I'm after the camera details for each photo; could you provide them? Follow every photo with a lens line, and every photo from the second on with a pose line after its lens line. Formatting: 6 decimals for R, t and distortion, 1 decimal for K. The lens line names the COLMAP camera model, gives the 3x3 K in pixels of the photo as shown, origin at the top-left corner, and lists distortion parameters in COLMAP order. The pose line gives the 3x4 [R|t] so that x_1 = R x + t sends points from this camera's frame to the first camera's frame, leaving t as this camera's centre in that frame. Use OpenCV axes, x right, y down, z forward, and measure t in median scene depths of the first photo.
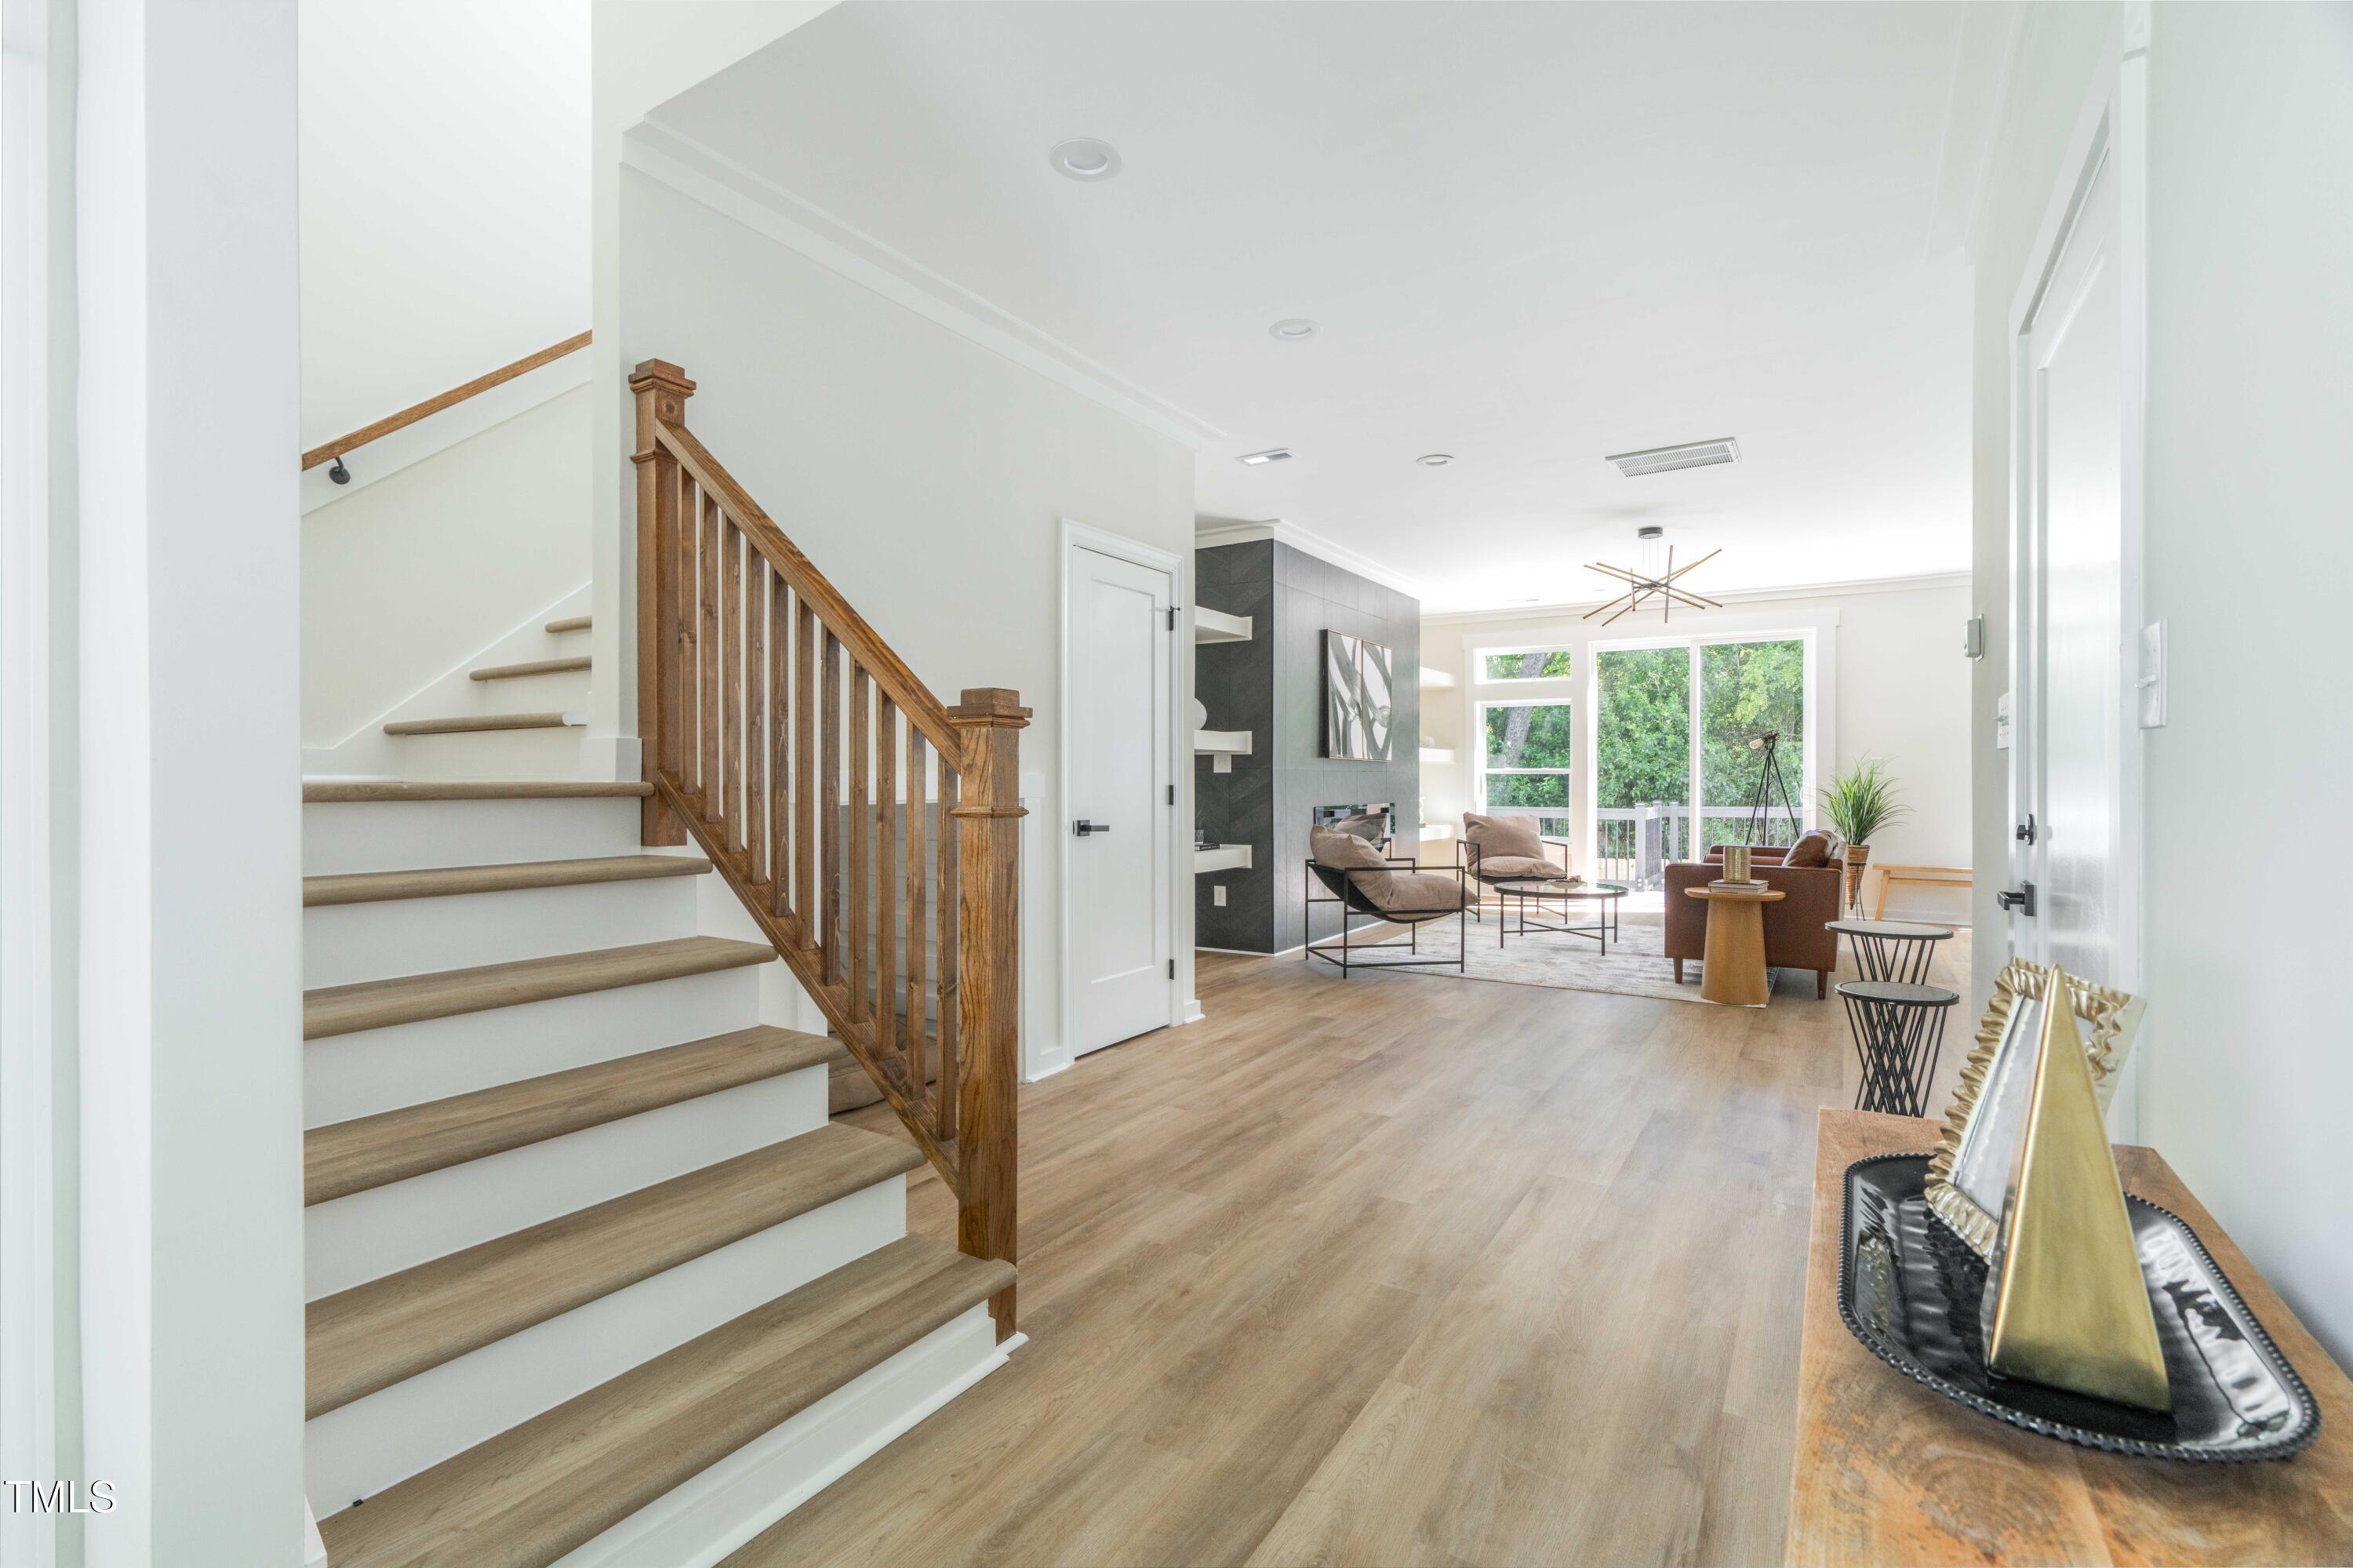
lens RADIAL K [[1054.2, 0, 1196.9], [0, 1054.2, 784.2], [0, 0, 1]] dist [0.000518, 0.000213]
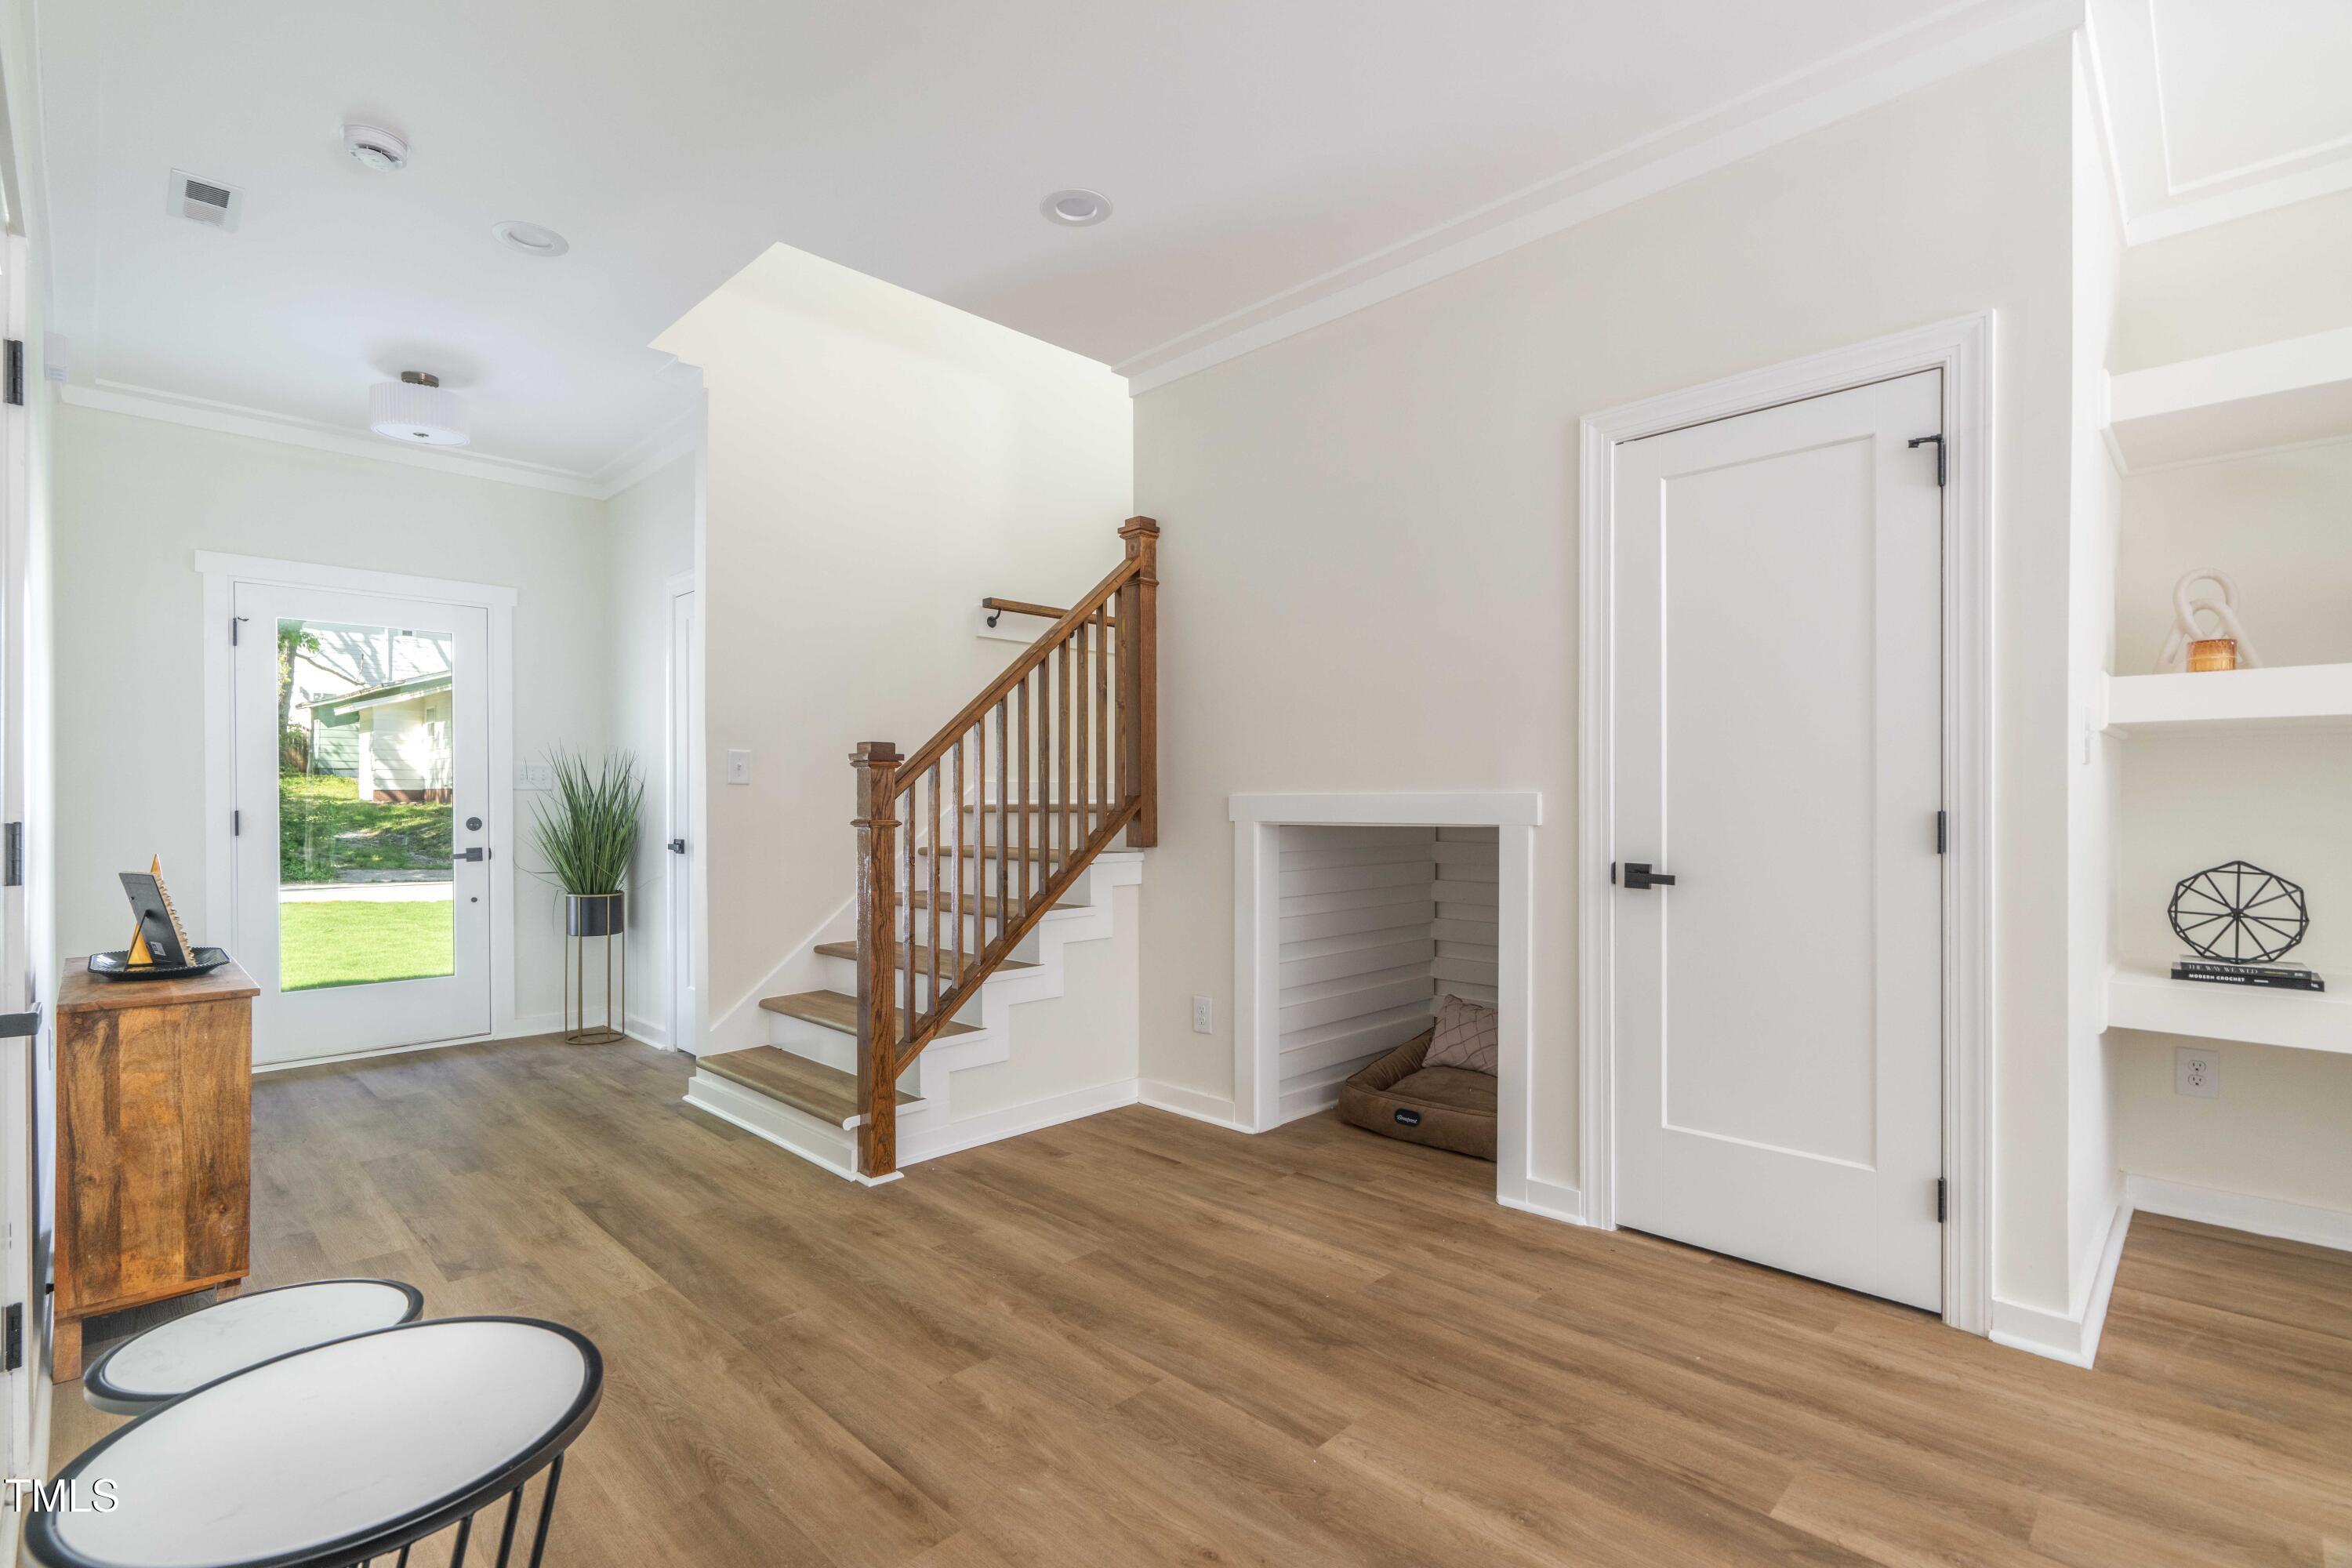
lens RADIAL K [[1078.1, 0, 1164.2], [0, 1078.1, 812.0], [0, 0, 1]] dist [0.000062, 0.000311]
pose [[-0.237231, 0.008112, -0.971419, 0.819088], [0.000325, 0.999966, 0.008271, -0.005085], [0.971453, 0.001647, -0.237225, 1.199189]]
